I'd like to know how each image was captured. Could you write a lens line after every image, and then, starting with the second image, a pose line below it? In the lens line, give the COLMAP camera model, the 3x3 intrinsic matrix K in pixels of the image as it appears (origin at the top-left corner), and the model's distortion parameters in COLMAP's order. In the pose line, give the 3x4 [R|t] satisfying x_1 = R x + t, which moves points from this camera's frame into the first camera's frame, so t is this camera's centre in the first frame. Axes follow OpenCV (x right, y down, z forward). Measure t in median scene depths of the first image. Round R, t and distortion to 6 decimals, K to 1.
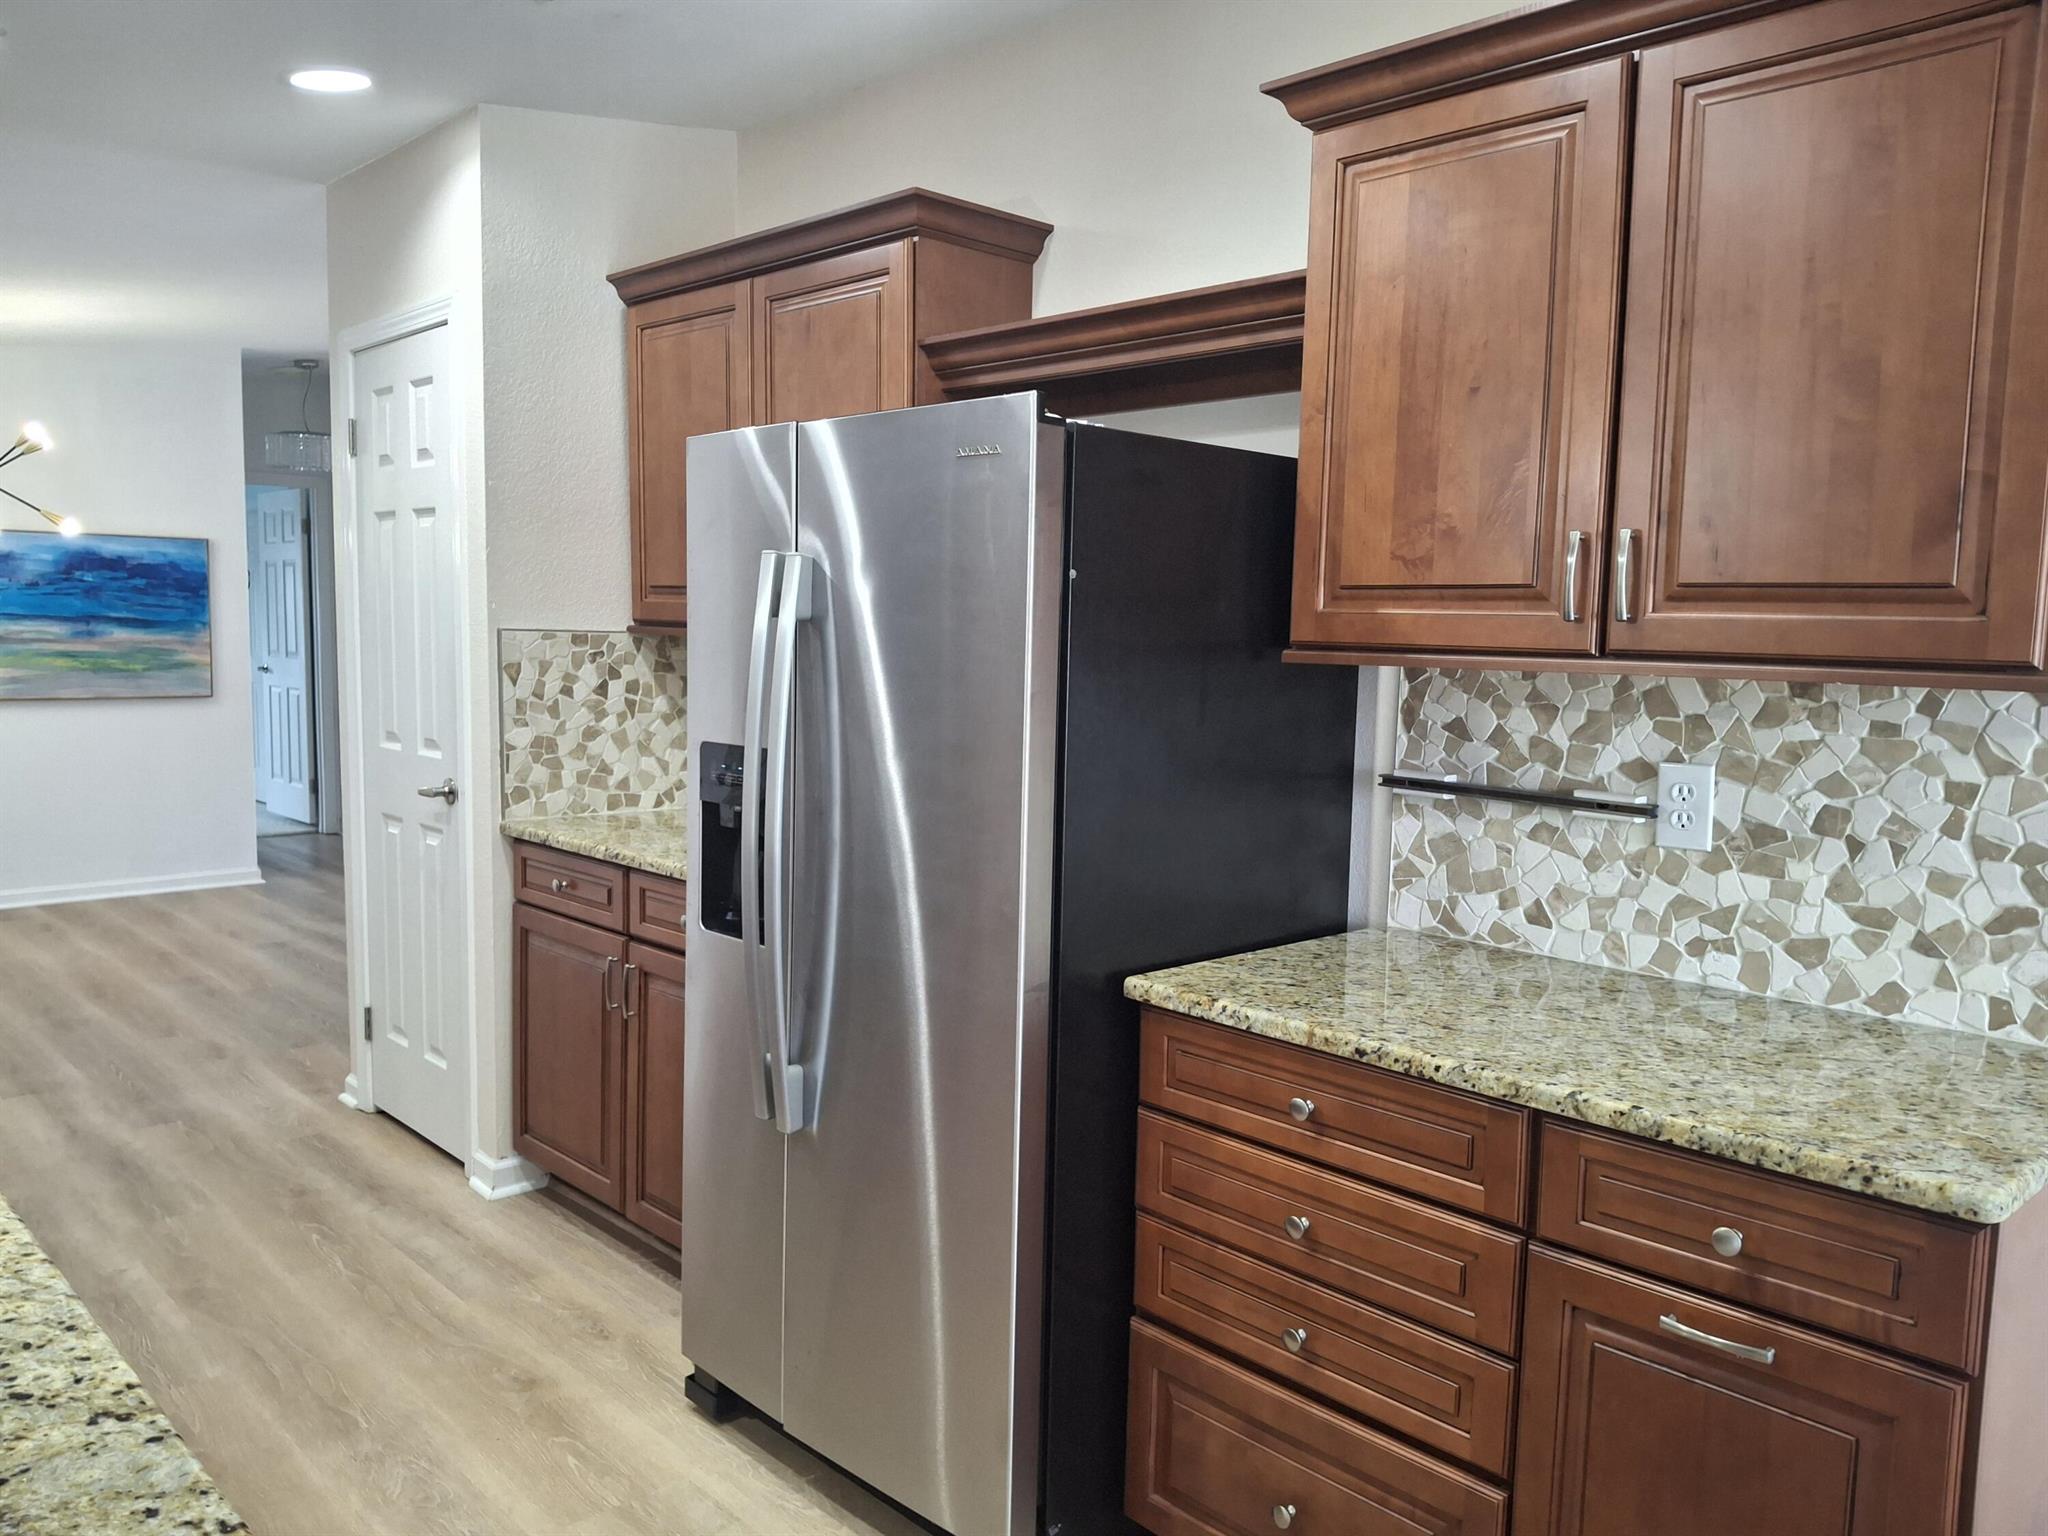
lens RADIAL K [[1510.0, 0, 1024.0], [0, 1510.0, 768.0], [0, 0, 1]] dist [-0.014114, -0.005406]
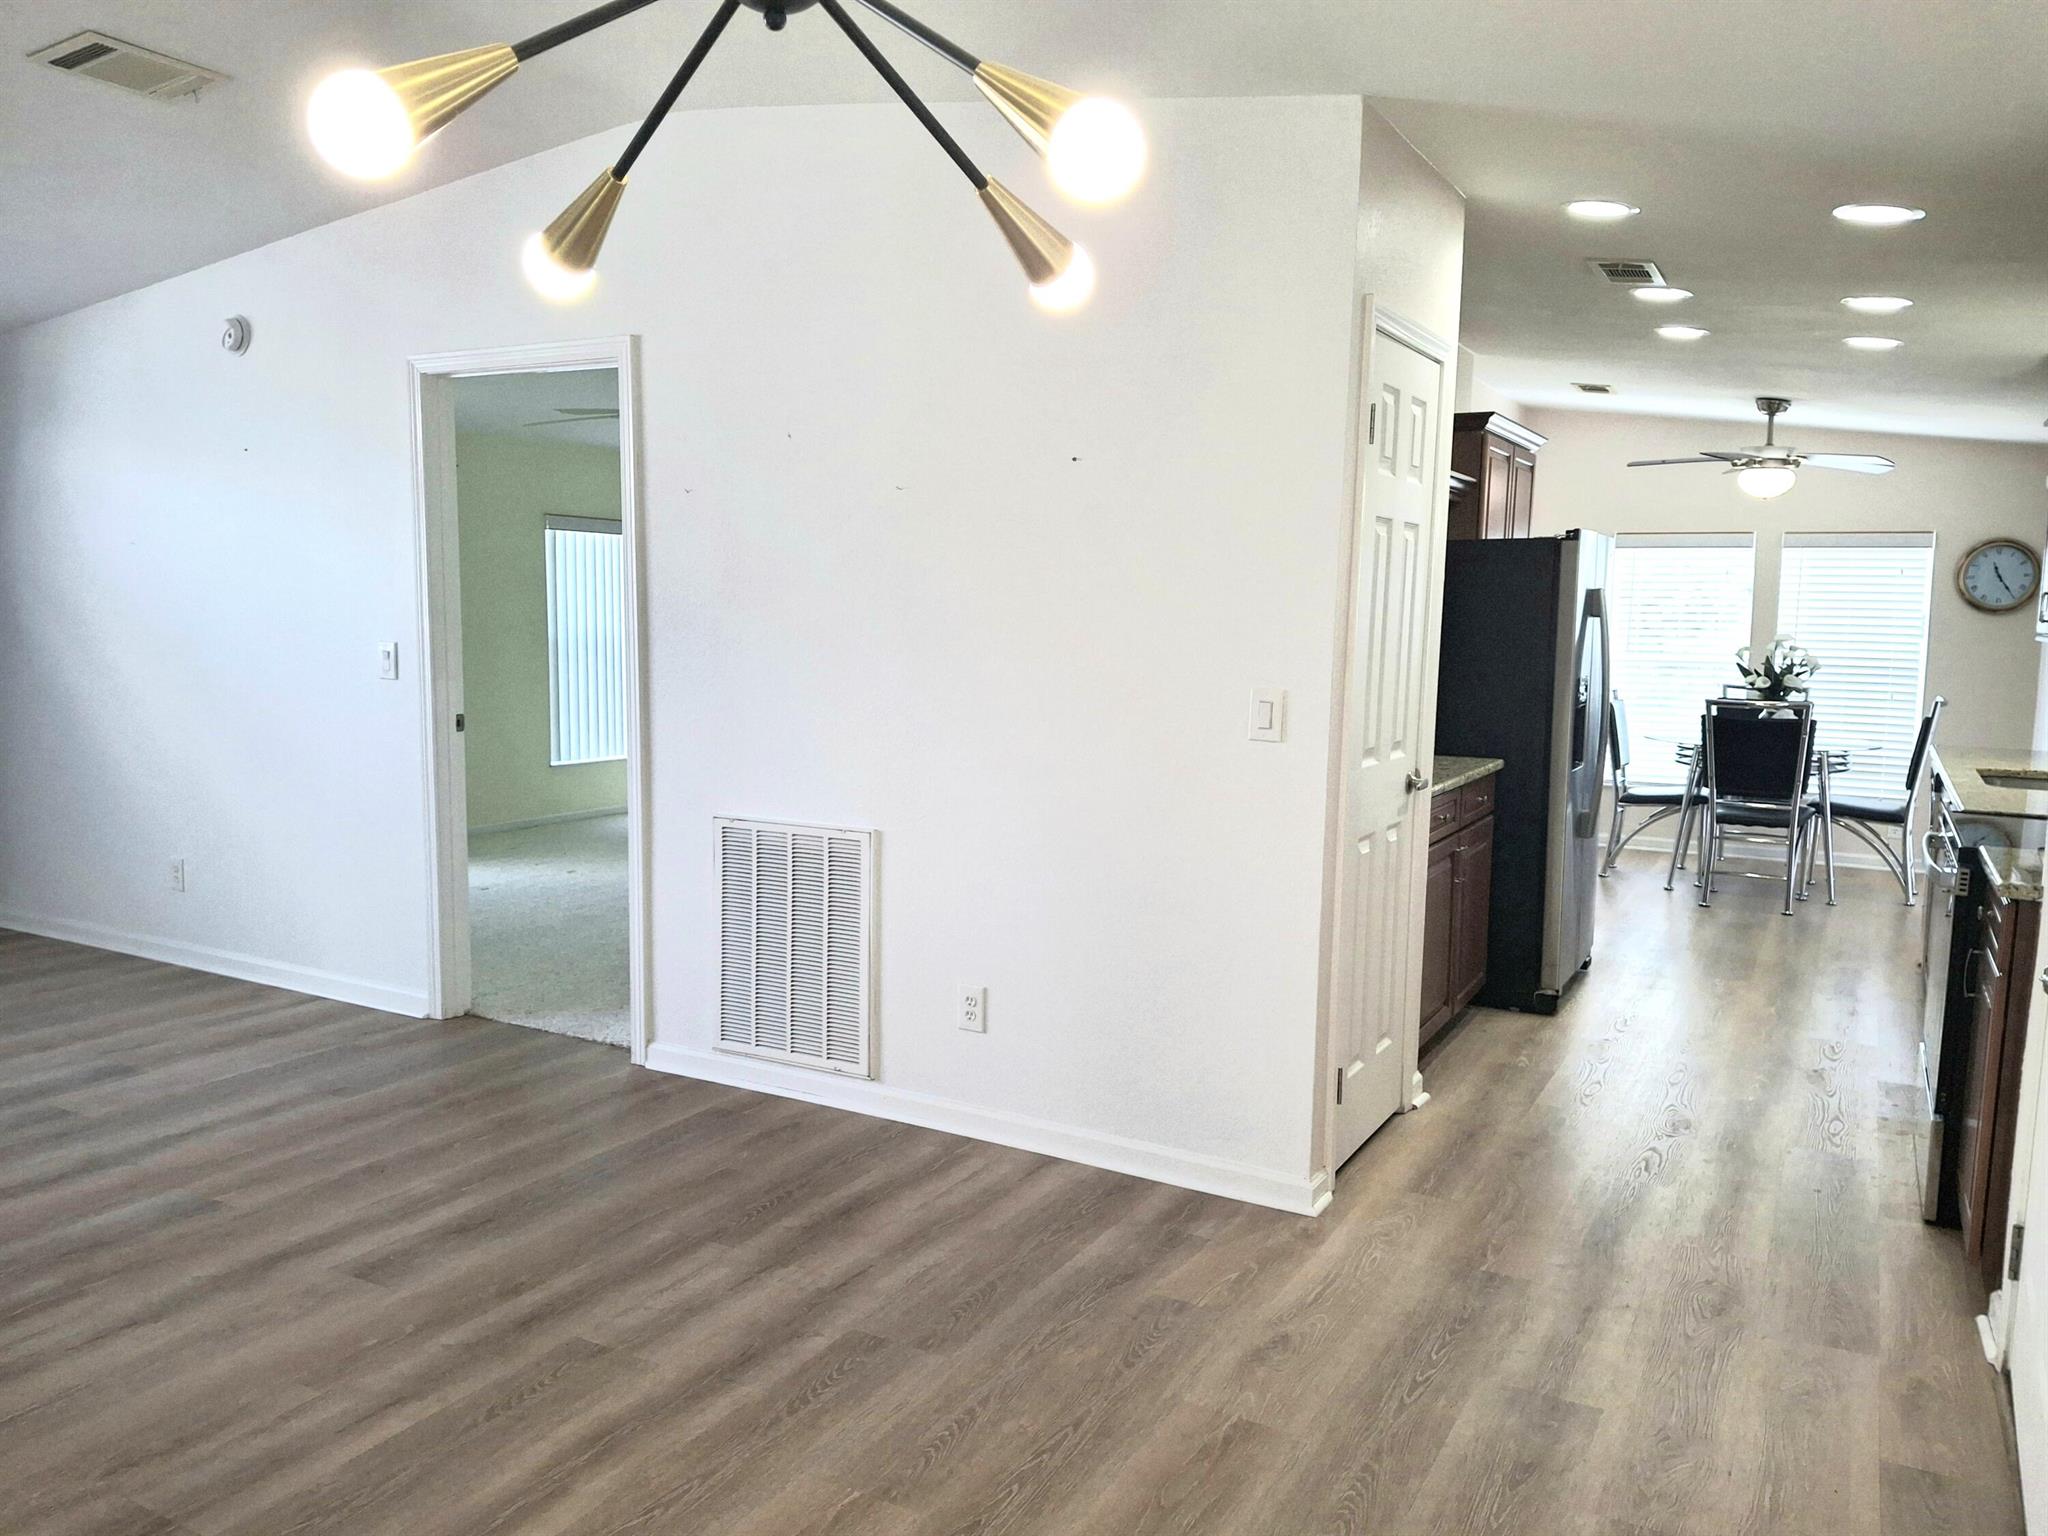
lens RADIAL K [[1526.8, 0, 1032.9], [0, 1526.8, 774.0], [0, 0, 1]] dist [0.058745, -0.105826]
pose [[-0.299197, -0.131896, 0.945032, -0.717893], [0.068593, 0.984865, 0.159172, -0.099444], [-0.951723, 0.112446, -0.285622, 0.835008]]
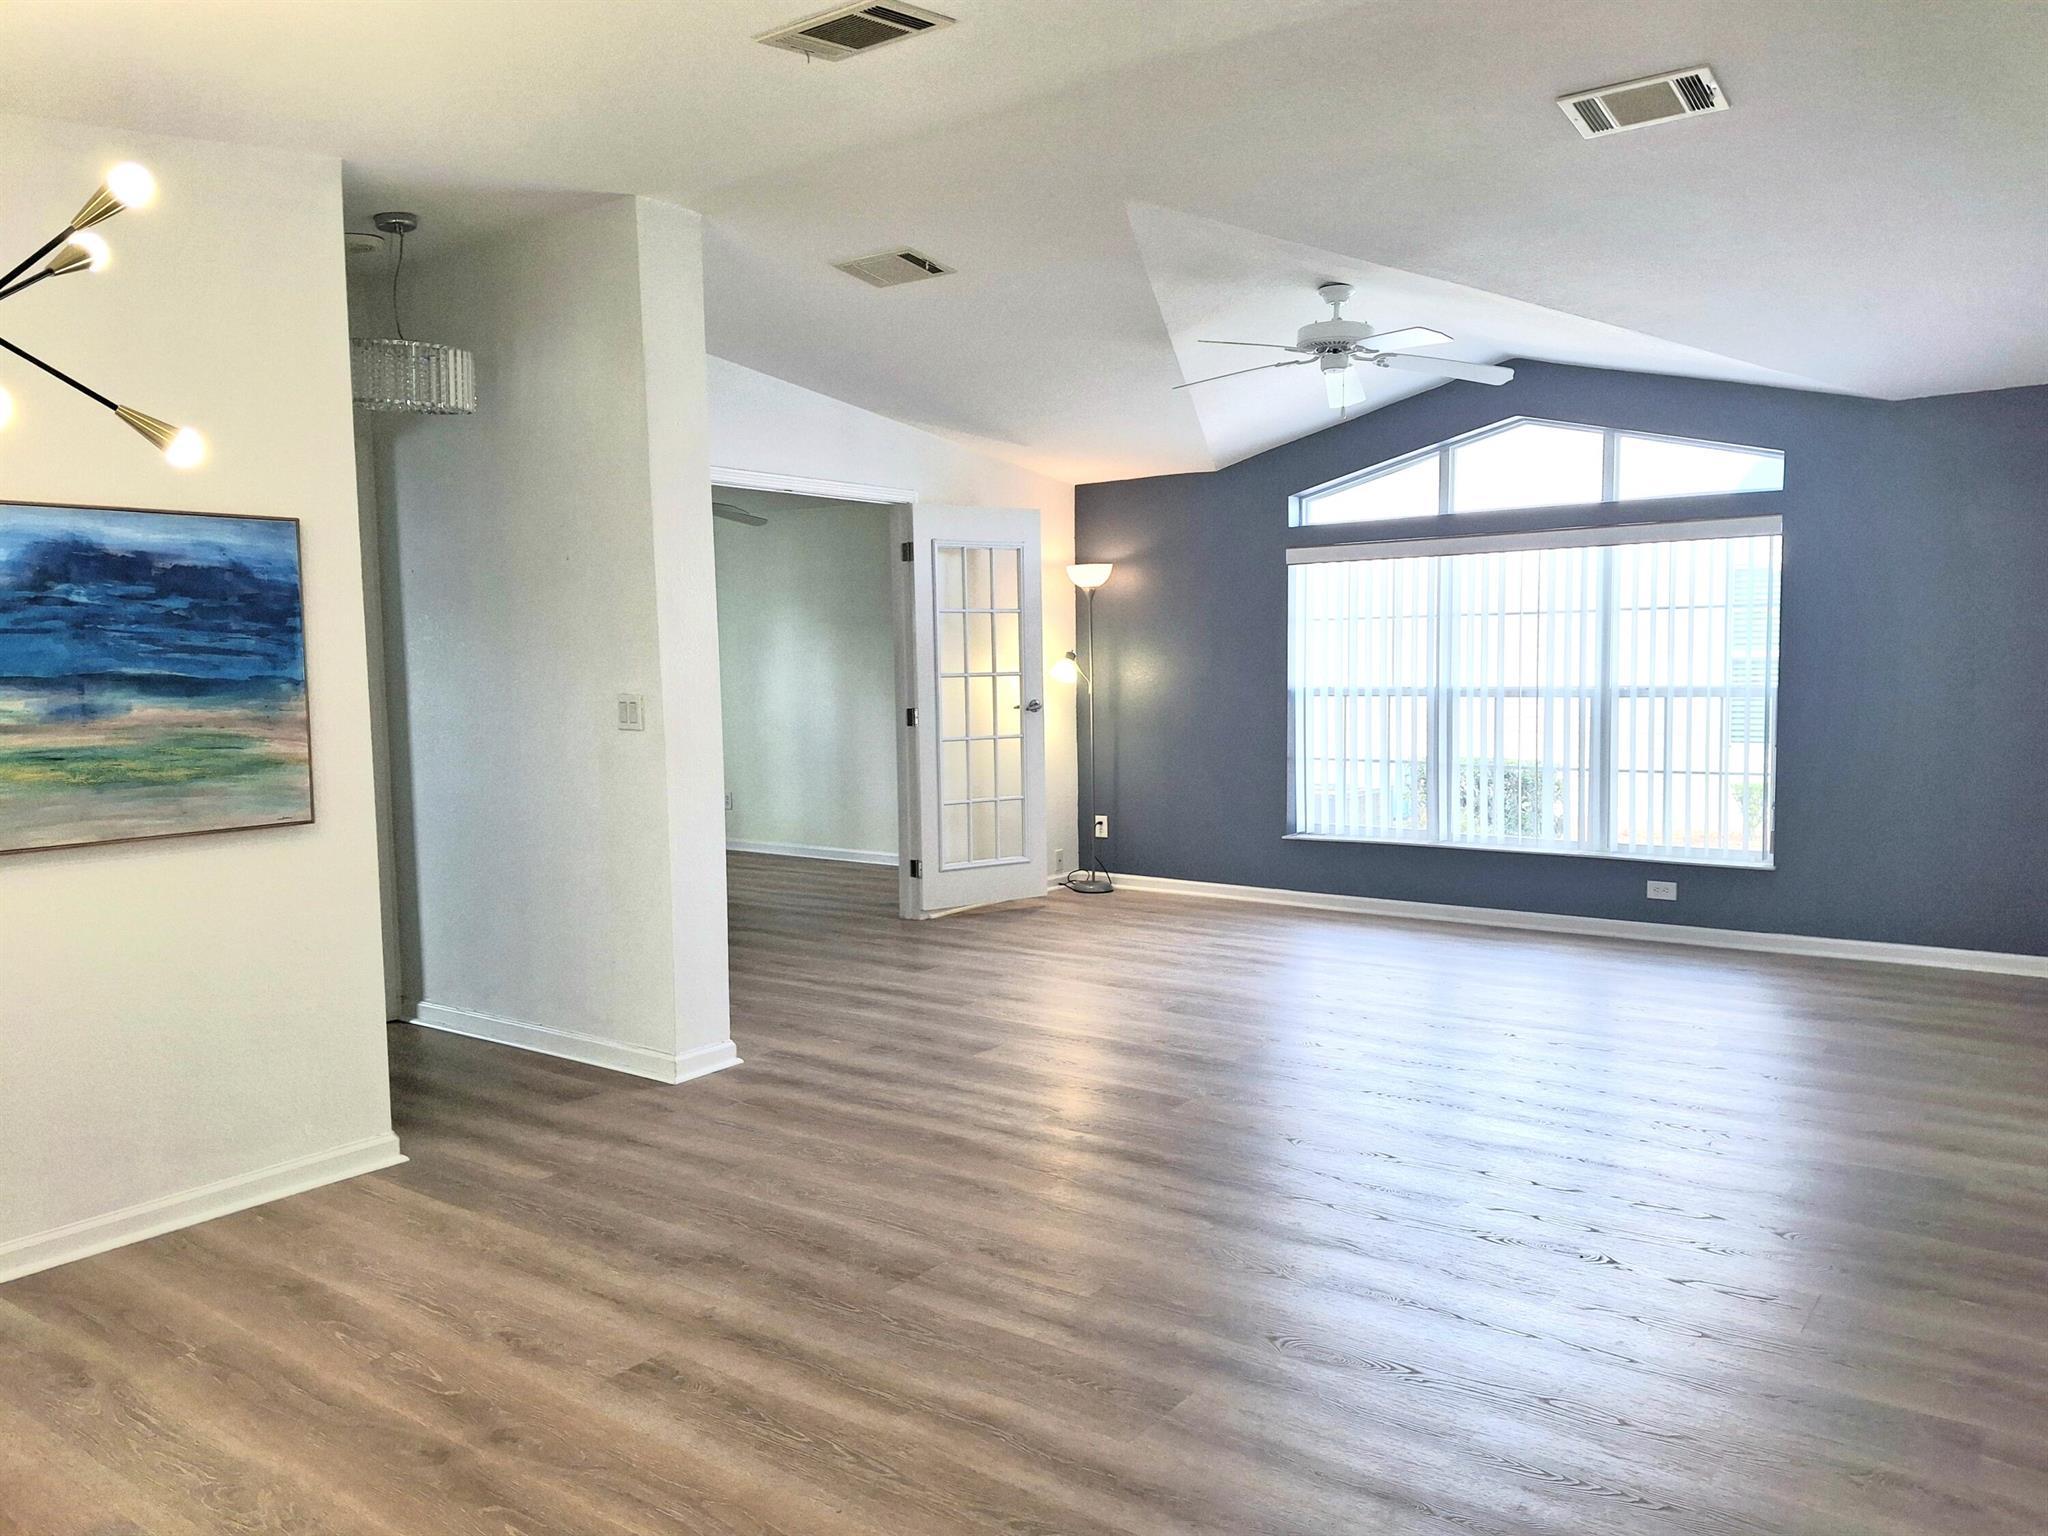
lens RADIAL K [[1498.8, 0, 1015.2], [0, 1498.8, 773.5], [0, 0, 1]] dist [0.082204, -0.142444]
pose [[0.986449, -0.050006, 0.156262, -0.401637], [0.053003, 0.998481, -0.015069, -0.045837], [-0.155271, 0.023147, 0.987601, 0.467164]]
